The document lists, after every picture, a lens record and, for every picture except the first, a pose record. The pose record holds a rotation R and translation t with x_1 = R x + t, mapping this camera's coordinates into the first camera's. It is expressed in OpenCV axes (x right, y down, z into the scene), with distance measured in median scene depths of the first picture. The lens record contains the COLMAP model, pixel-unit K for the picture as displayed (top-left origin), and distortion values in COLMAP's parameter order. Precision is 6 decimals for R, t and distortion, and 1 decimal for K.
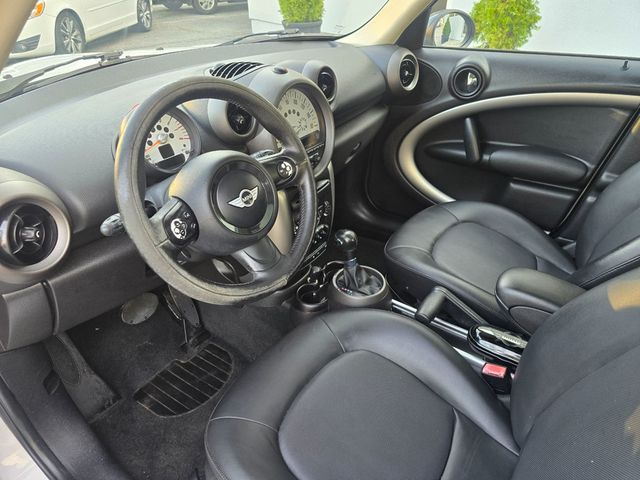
lens RADIAL K [[439.4, 0, 320.0], [0, 439.4, 235.6], [0, 0, 1]] dist [0.006537, -0.003473]
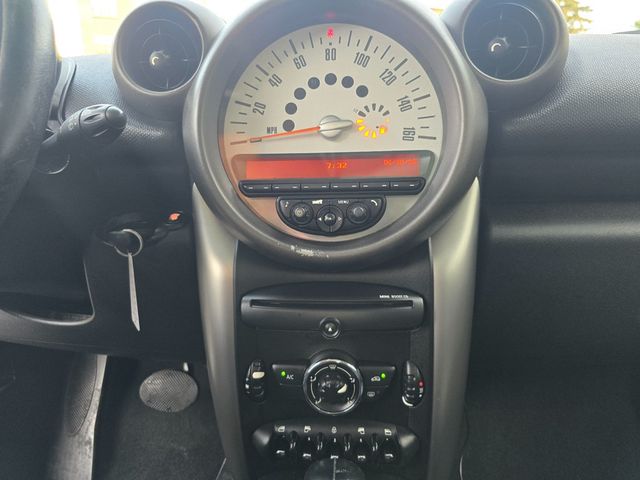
lens RADIAL K [[439.4, 0, 320.0], [0, 439.4, 235.6], [0, 0, 1]] dist [0.006537, -0.003473]
pose [[0.525722, 0.202058, -0.826310, 0.256544], [-0.445416, 0.892959, -0.065031, -0.124558], [0.724721, 0.402240, 0.559448, 0.795042]]
